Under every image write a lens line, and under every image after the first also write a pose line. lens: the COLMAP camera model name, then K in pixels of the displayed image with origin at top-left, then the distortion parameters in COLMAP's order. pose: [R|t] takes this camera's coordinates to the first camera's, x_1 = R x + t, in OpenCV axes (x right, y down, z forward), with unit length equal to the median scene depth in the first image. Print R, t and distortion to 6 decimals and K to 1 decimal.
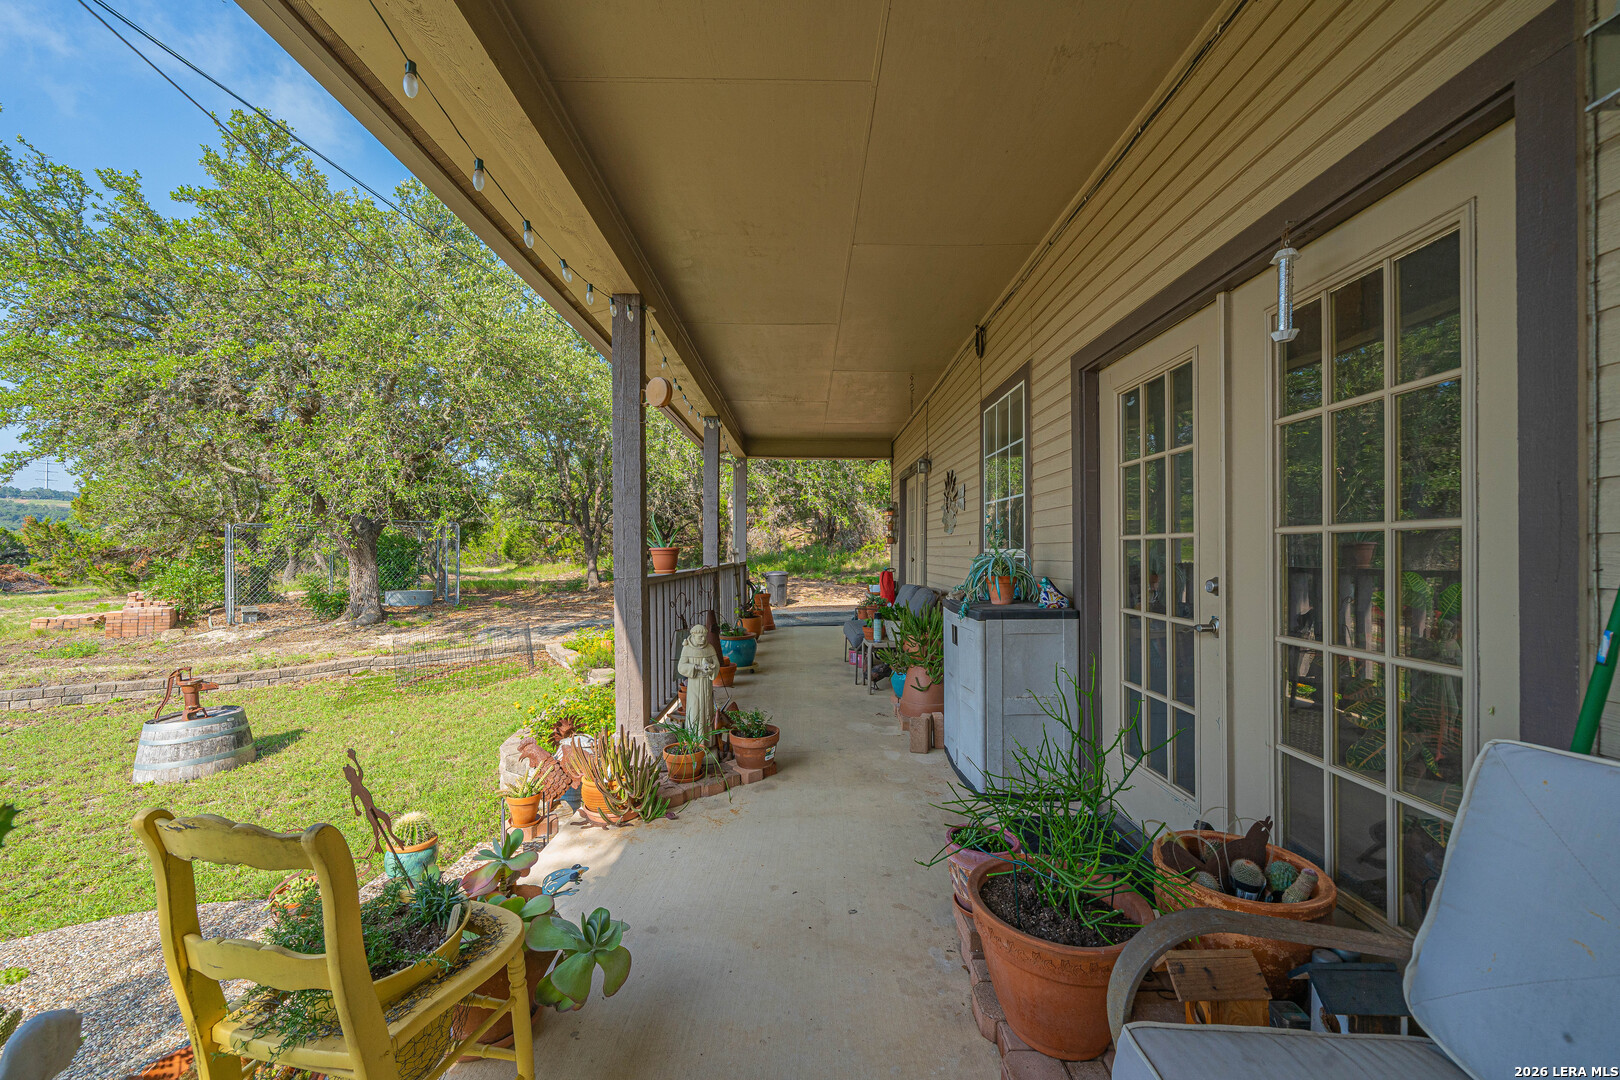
lens RADIAL K [[638.8, 0, 807.6], [0, 638.8, 547.6], [0, 0, 1]] dist [-0.000551, -0.000328]
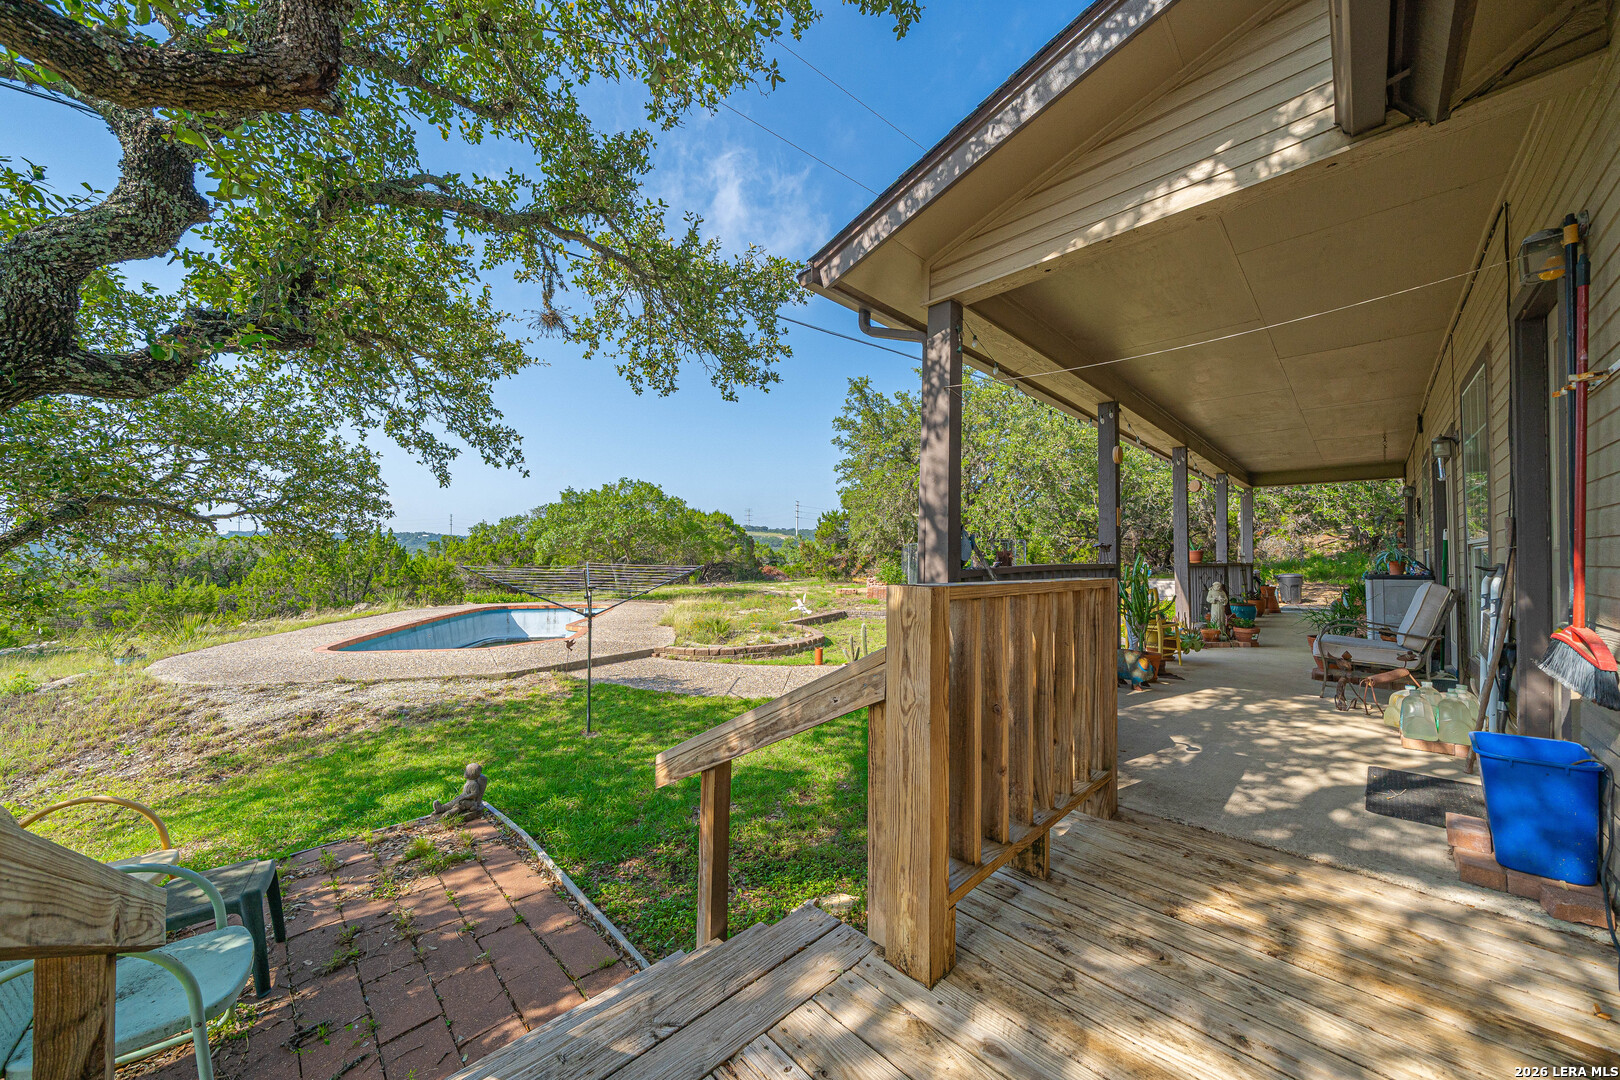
lens RADIAL K [[563.5, 0, 800.9], [0, 563.5, 549.7], [0, 0, 1]] dist [-0.005815, 0.000082]
pose [[0.703834, -0.009512, -0.710301, 0.061513], [0.000331, 0.999915, -0.013062, 0.007018], [0.710364, 0.008958, 0.703777, -0.427984]]
